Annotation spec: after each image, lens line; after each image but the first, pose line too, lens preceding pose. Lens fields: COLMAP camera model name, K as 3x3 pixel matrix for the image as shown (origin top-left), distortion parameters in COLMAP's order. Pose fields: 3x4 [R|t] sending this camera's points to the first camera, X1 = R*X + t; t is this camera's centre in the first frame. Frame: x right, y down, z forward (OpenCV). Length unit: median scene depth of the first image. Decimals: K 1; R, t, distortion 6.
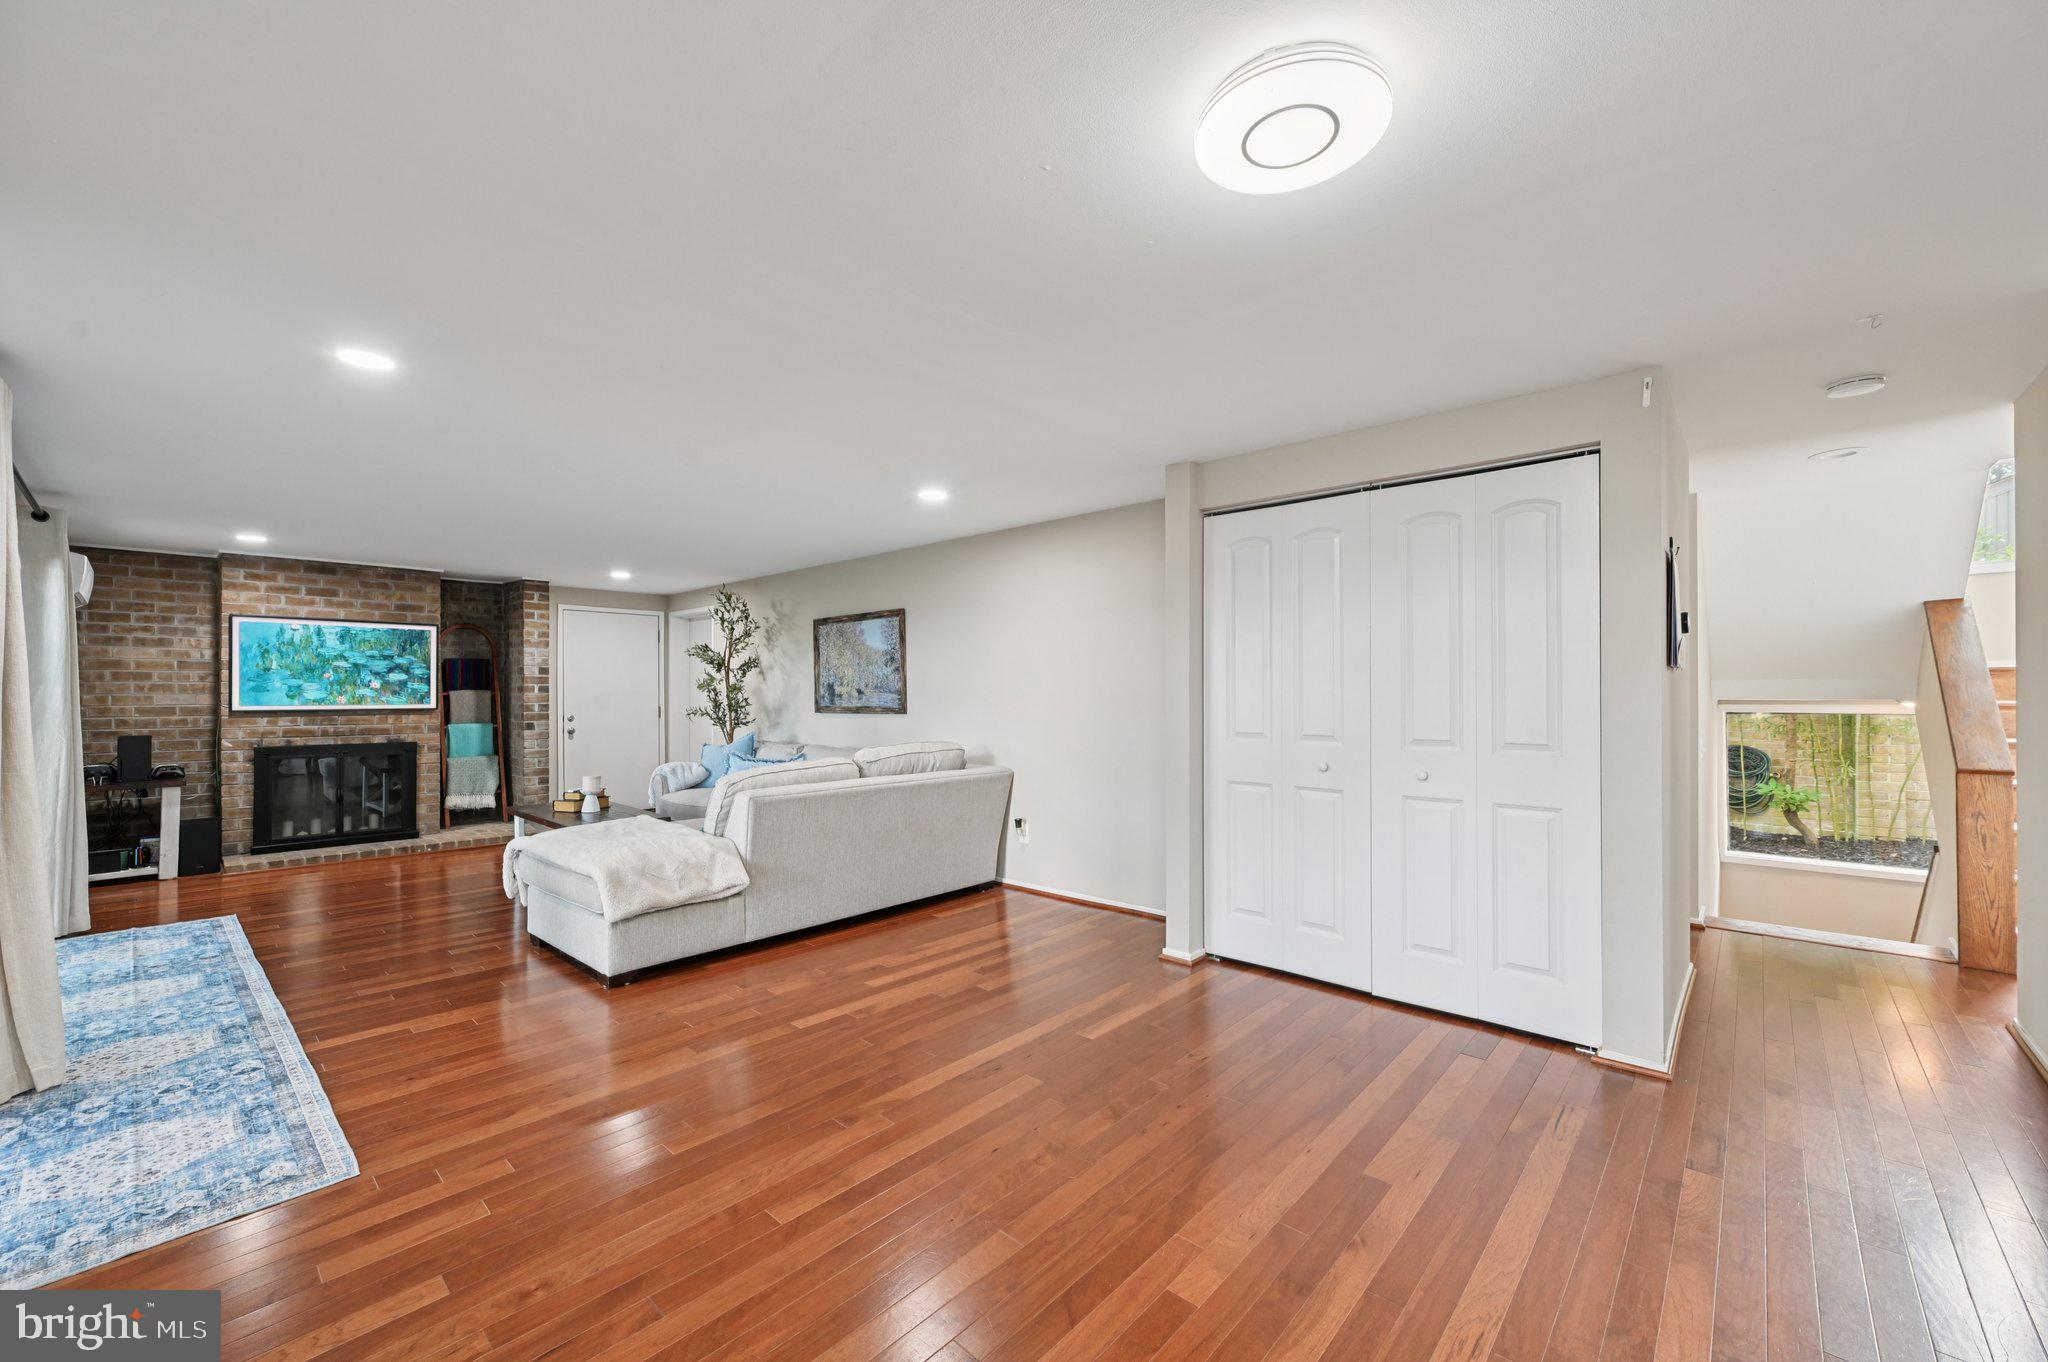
lens RADIAL K [[804.9, 0, 1030.4], [0, 804.9, 691.7], [0, 0, 1]] dist [-0.000930, 0.000353]
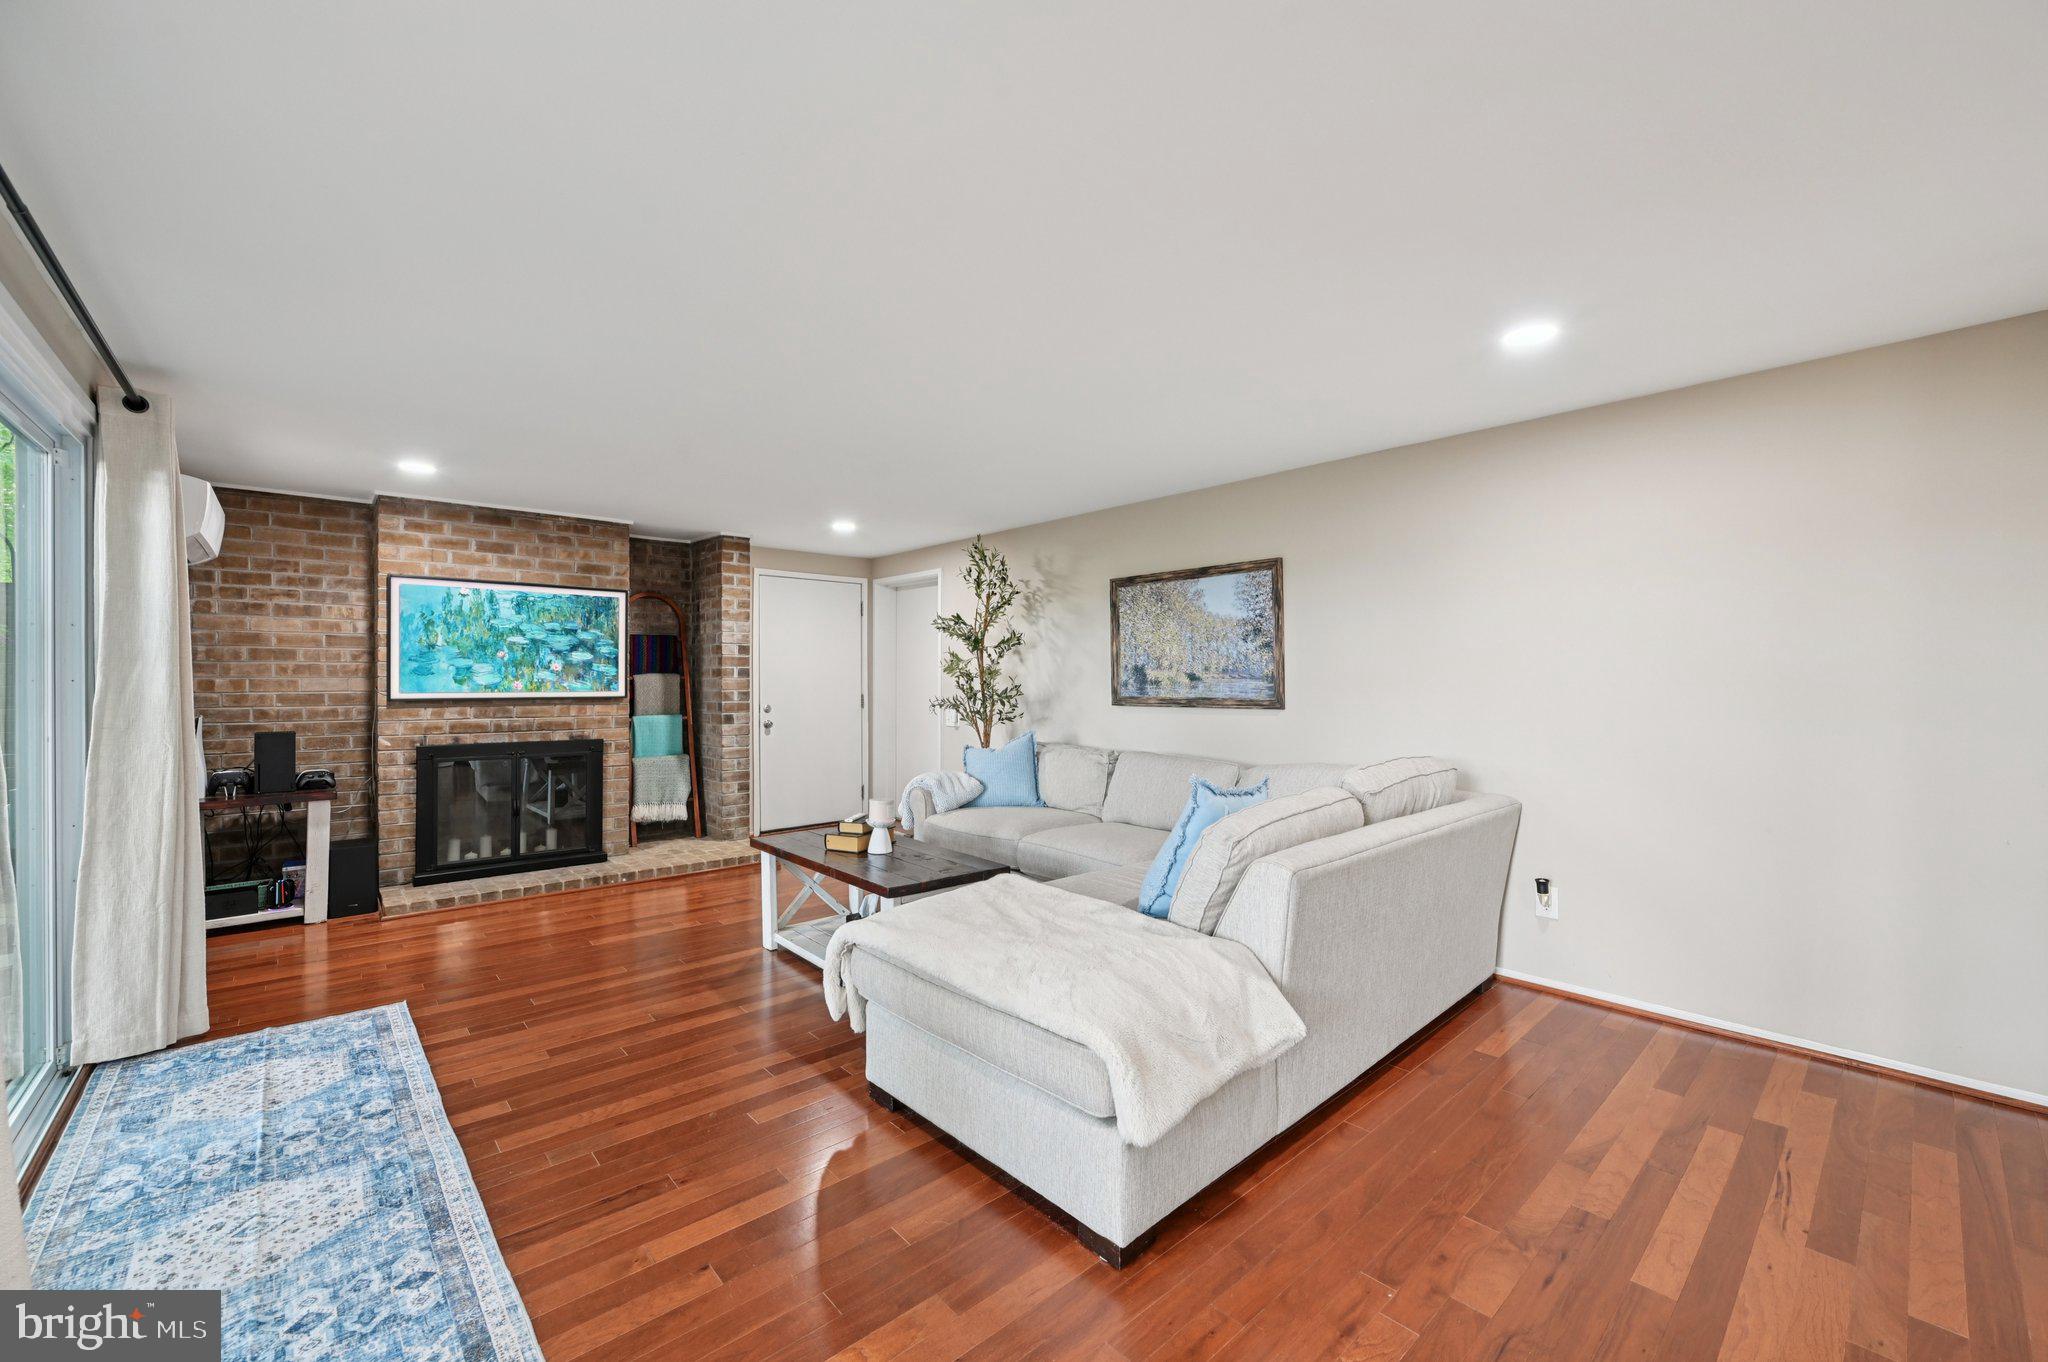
lens RADIAL K [[808.2, 0, 1034.7], [0, 808.2, 682.1], [0, 0, 1]] dist [-0.001173, -0.000133]
pose [[0.995637, 0.003691, -0.093234, -0.288100], [-0.003175, 0.999979, 0.005685, 0.000742], [0.093253, -0.005364, 0.995628, 0.270194]]
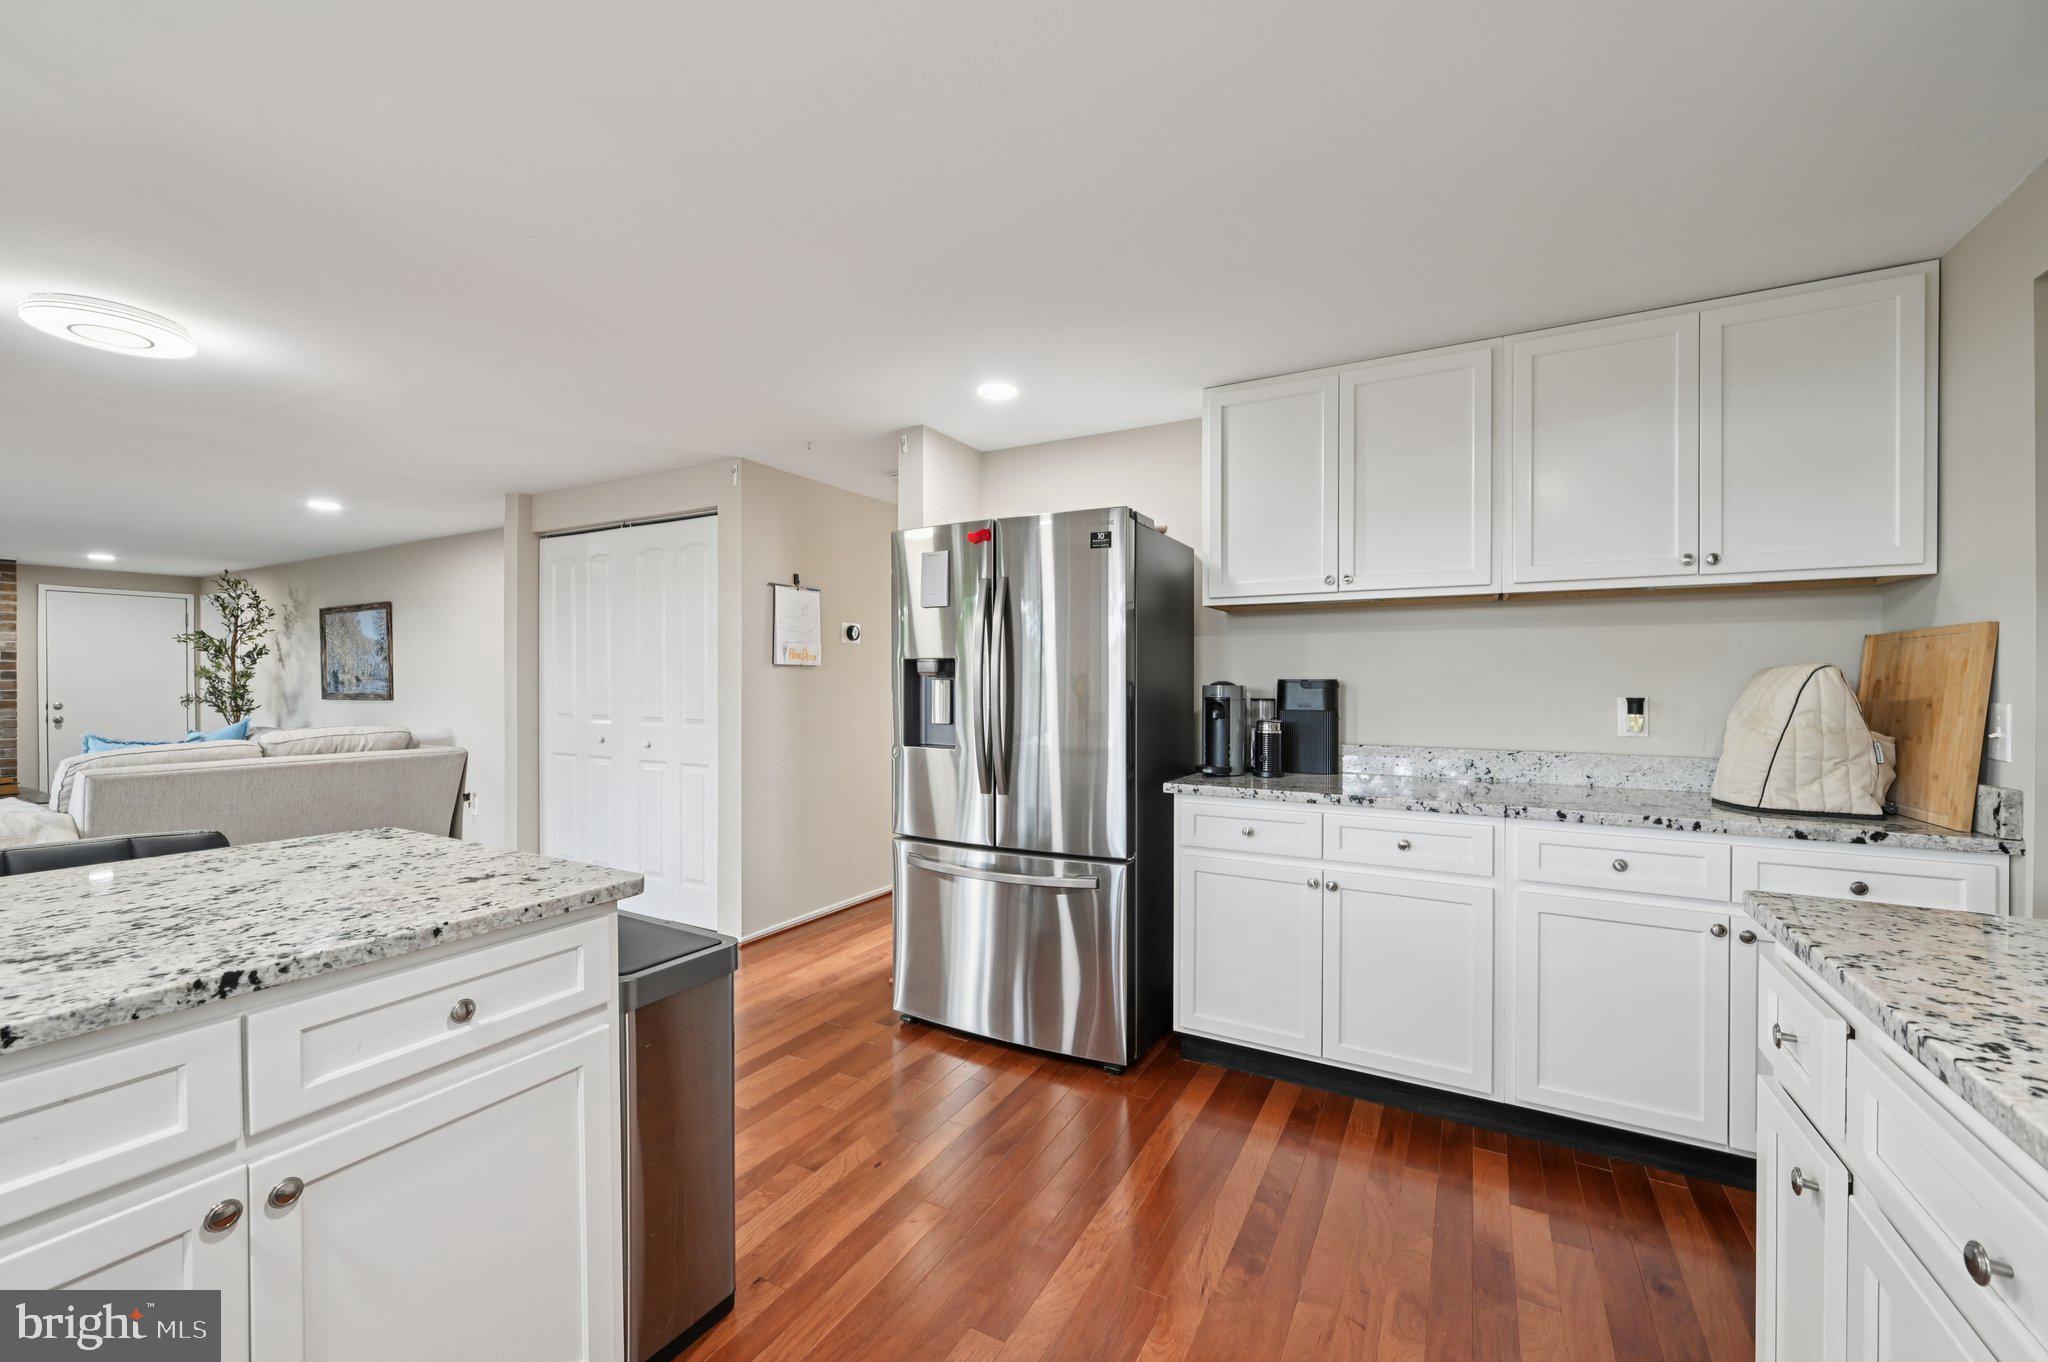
lens RADIAL K [[808.2, 0, 1034.7], [0, 808.2, 682.1], [0, 0, 1]] dist [-0.001173, -0.000133]
pose [[0.971988, 0.002671, 0.235013, 0.400628], [-0.003405, 0.999991, 0.002720, -0.002074], [-0.235004, -0.003444, 0.971988, -0.229920]]
